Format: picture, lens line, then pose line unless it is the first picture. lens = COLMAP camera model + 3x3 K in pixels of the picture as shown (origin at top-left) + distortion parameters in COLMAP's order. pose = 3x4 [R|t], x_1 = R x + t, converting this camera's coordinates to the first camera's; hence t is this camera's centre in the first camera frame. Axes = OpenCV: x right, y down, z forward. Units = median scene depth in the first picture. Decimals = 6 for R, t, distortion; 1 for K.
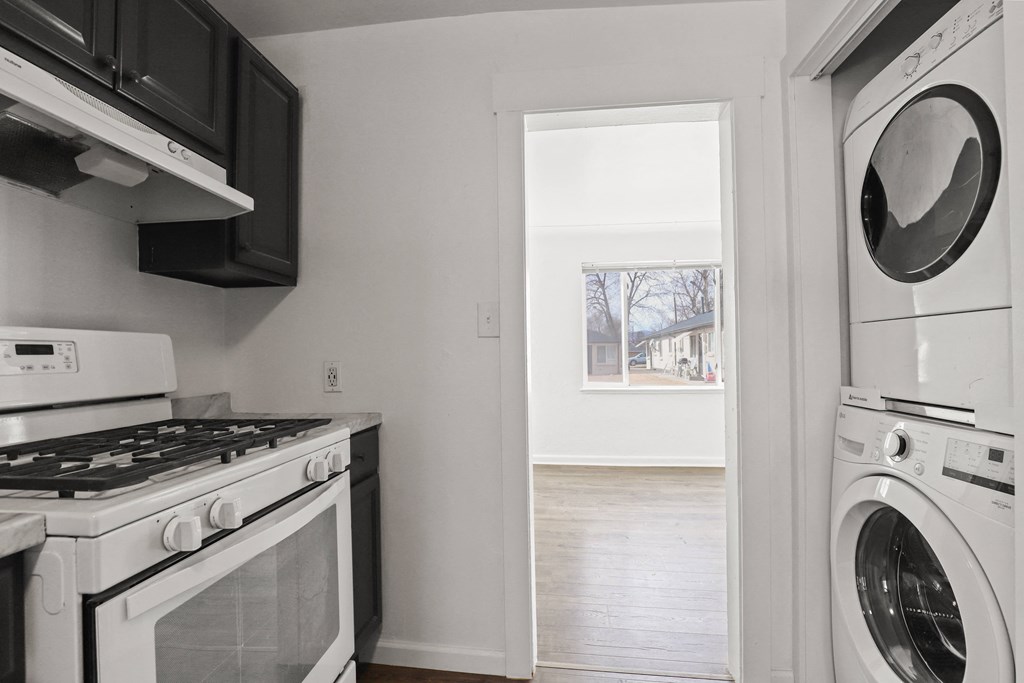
lens RADIAL K [[477.4, 0, 512.4], [0, 477.4, 348.4], [0, 0, 1]] dist [-0.003602, 0.000660]
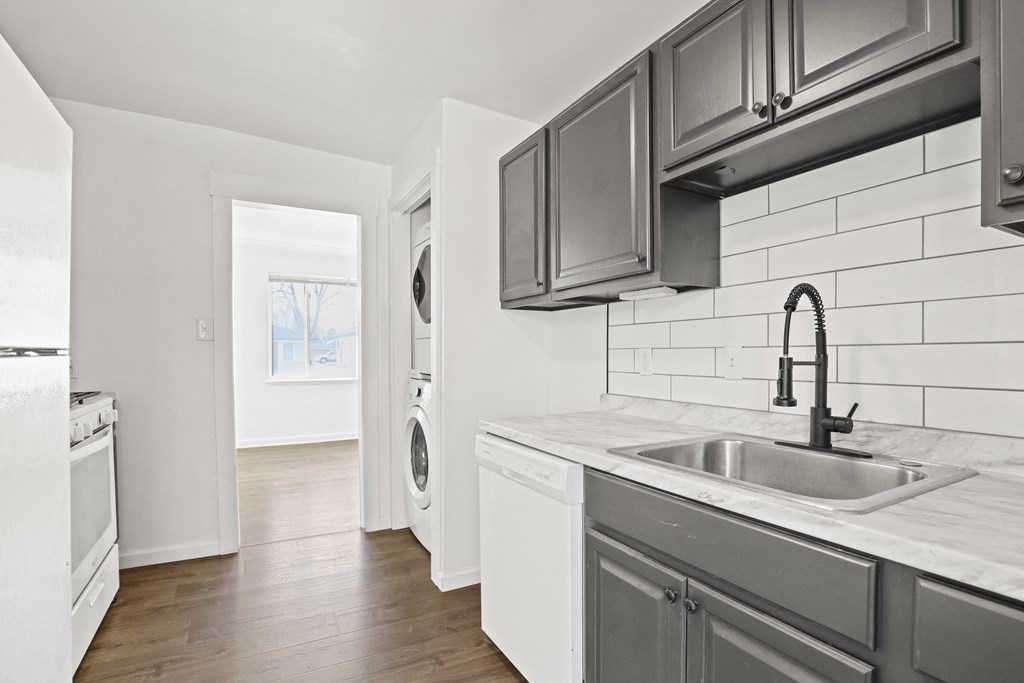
lens RADIAL K [[477.4, 0, 512.9], [0, 477.4, 350.7], [0, 0, 1]] dist [-0.003602, 0.000660]
pose [[0.811840, -0.001323, 0.583879, -0.136785], [-0.004878, 0.999947, 0.009049, -0.019861], [-0.583860, -0.010194, 0.811790, -0.821000]]
